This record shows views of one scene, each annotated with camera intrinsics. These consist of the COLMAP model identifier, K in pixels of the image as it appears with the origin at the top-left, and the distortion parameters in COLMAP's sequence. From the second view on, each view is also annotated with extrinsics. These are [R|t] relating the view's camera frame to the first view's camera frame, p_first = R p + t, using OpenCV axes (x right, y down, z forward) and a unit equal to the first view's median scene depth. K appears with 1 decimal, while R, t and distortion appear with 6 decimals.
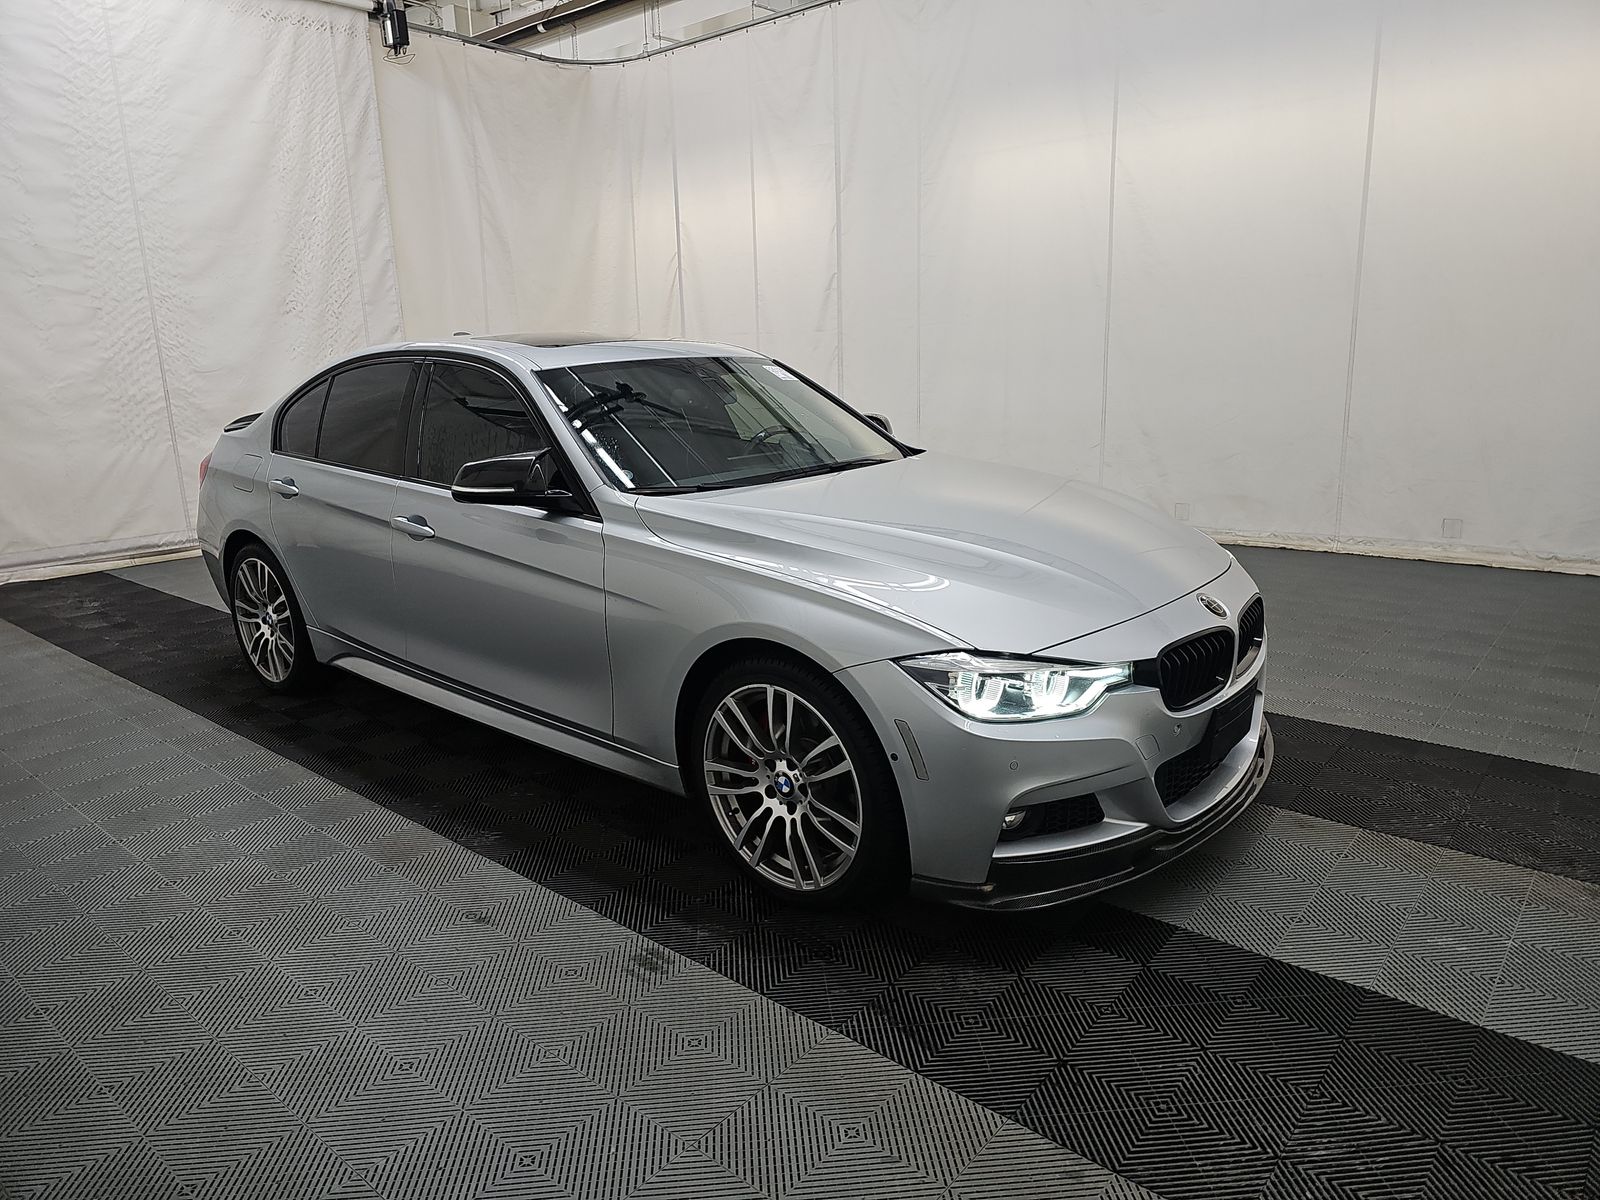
lens RADIAL K [[1053.8, 0, 791.8], [0, 1053.8, 567.4], [0, 0, 1]] dist [0.031194, -0.024351]
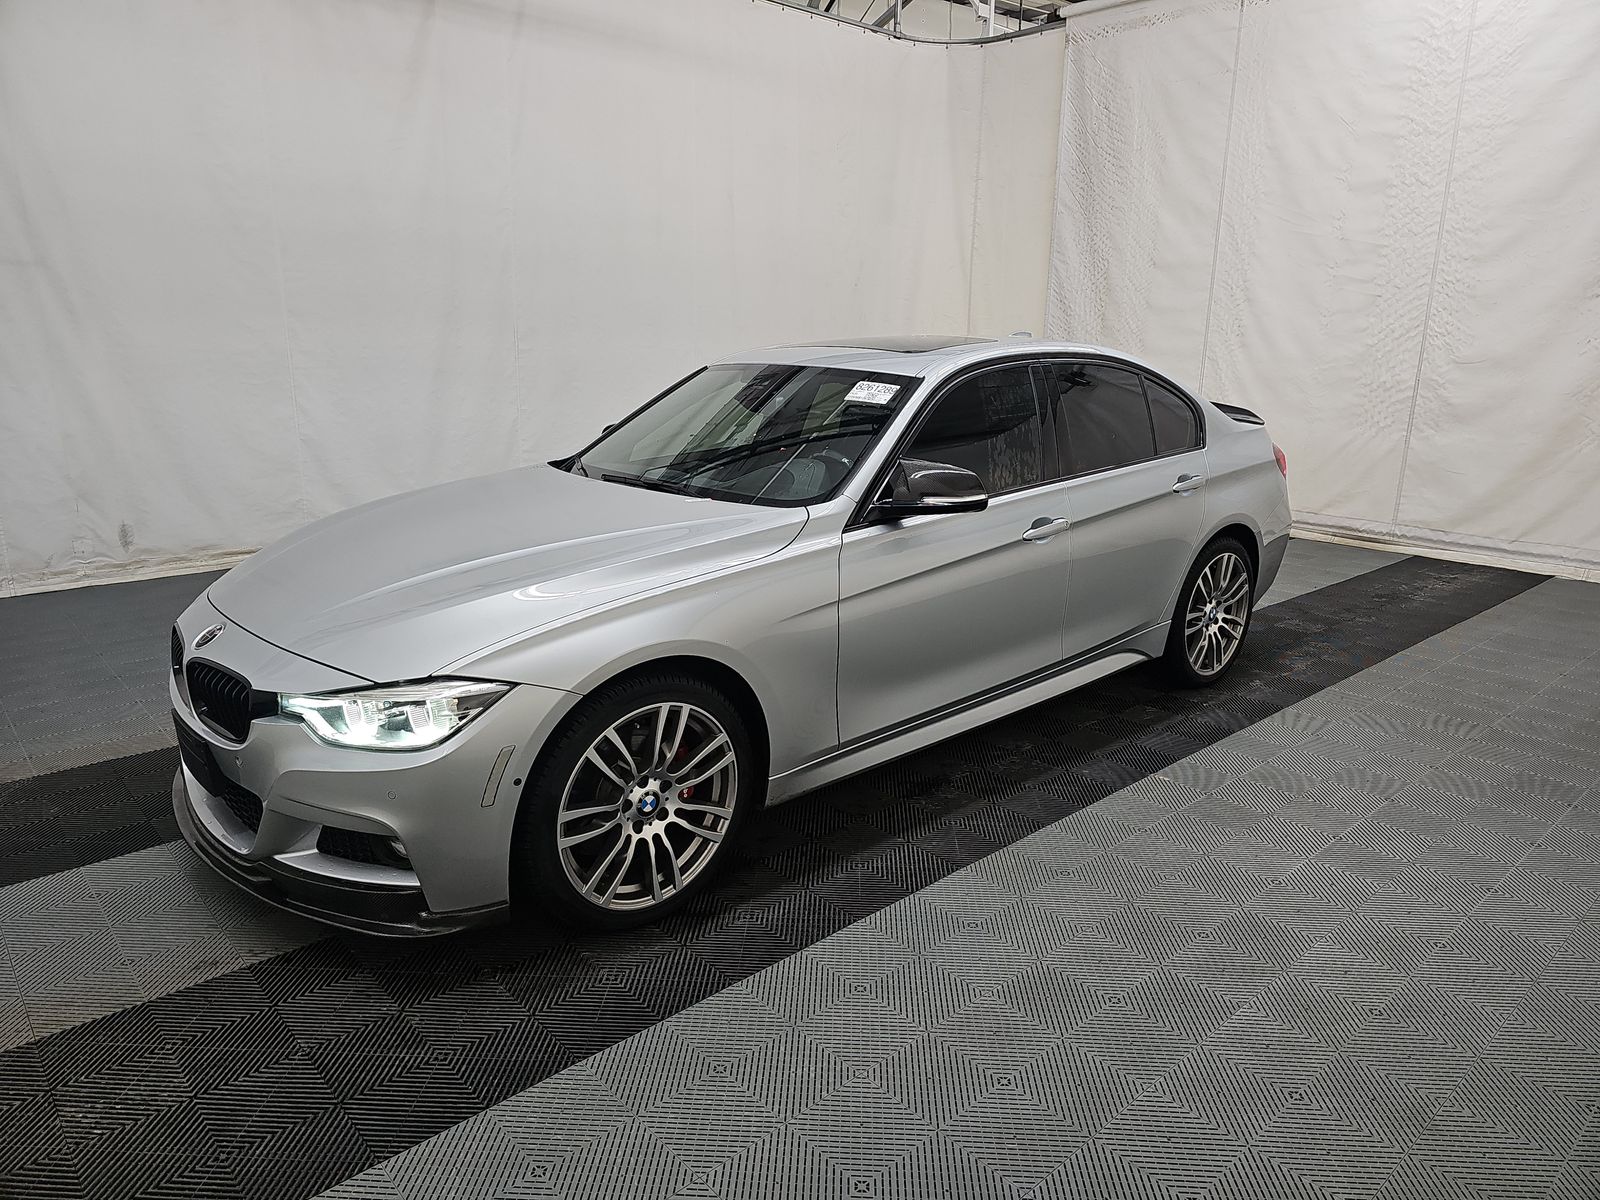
lens RADIAL K [[1024.1, 0, 794.0], [0, 1024.1, 603.0], [0, 0, 1]] dist [-0.008975, -0.011954]
pose [[-0.118422, 0.274237, -0.954343, 0.432272], [-0.208662, 0.932773, 0.293931, -0.133852], [0.970792, 0.233943, -0.053238, 0.556857]]
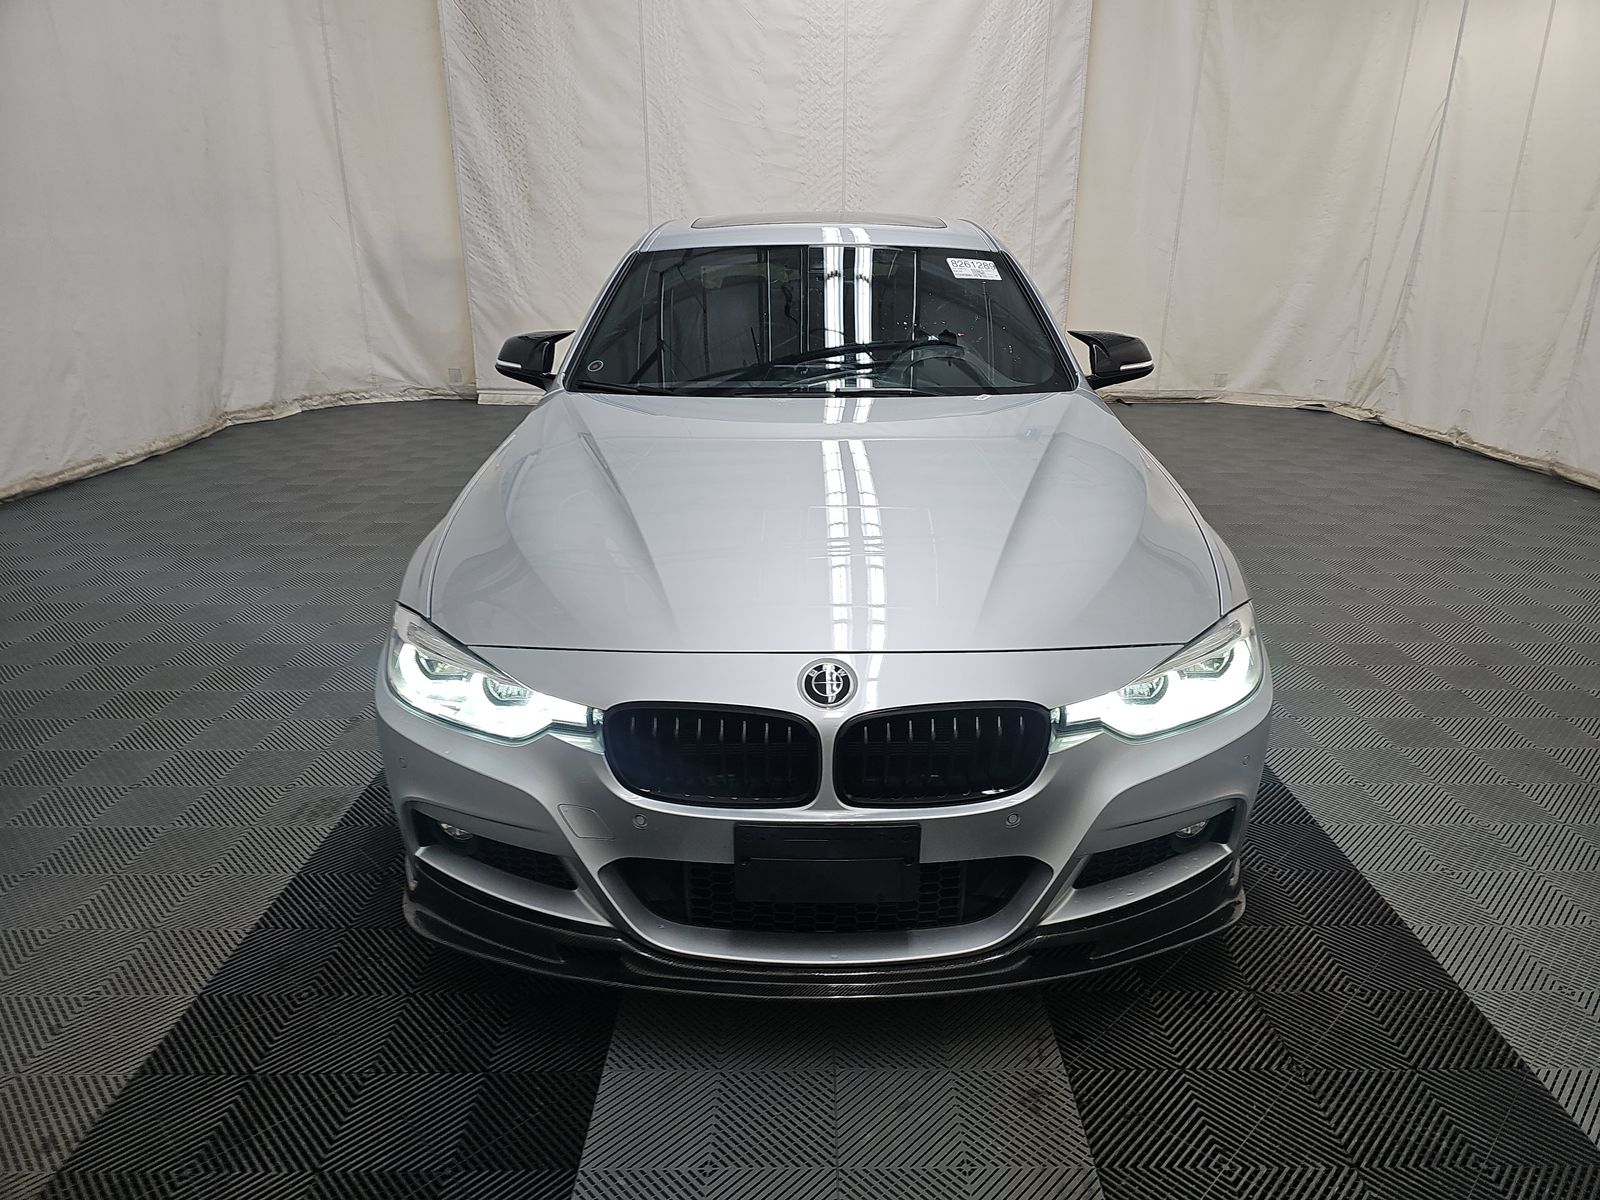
lens RADIAL K [[1053.8, 0, 809.4], [0, 1053.8, 586.1], [0, 0, 1]] dist [0.031194, -0.024351]
pose [[0.654175, 0.269680, -0.706631, 0.294102], [-0.177338, 0.962919, 0.203317, -0.051978], [0.735259, -0.007692, 0.677743, 0.203331]]
